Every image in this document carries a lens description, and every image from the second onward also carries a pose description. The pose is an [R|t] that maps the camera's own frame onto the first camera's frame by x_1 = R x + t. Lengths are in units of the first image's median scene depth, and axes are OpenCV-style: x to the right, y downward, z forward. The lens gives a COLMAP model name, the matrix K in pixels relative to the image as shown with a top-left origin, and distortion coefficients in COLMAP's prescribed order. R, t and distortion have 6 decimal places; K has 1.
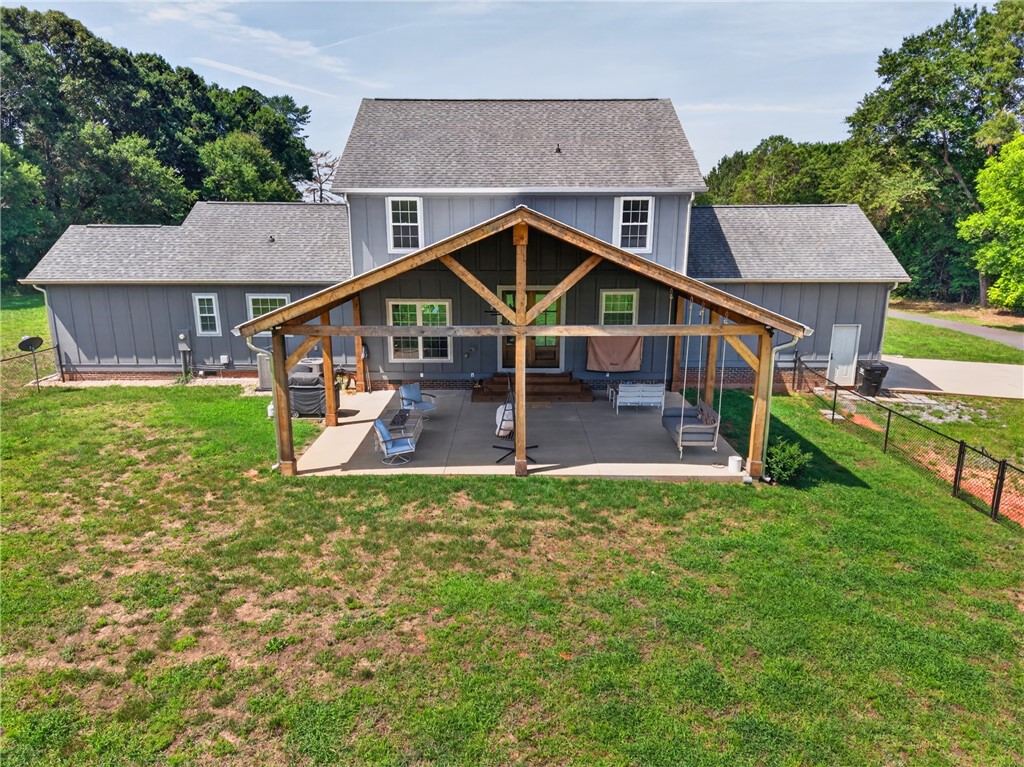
lens RADIAL K [[686.0, 0, 512.3], [0, 686.0, 384.0], [0, 0, 1]] dist [0.095183, -0.091544]
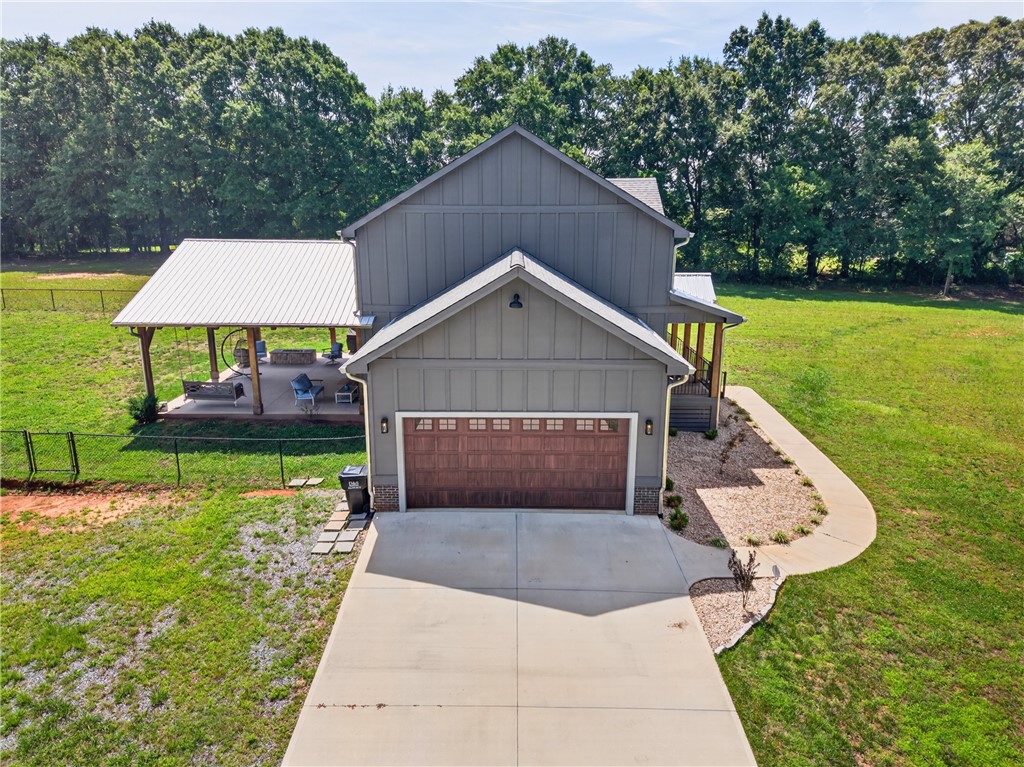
lens RADIAL K [[686.0, 0, 510.7], [0, 686.0, 379.8], [0, 0, 1]] dist [0.095183, -0.091544]
pose [[-0.011947, 0.249313, -0.968349, 1.364704], [-0.238535, 0.939749, 0.244892, -0.387594], [0.971060, 0.233911, 0.048243, 1.239048]]
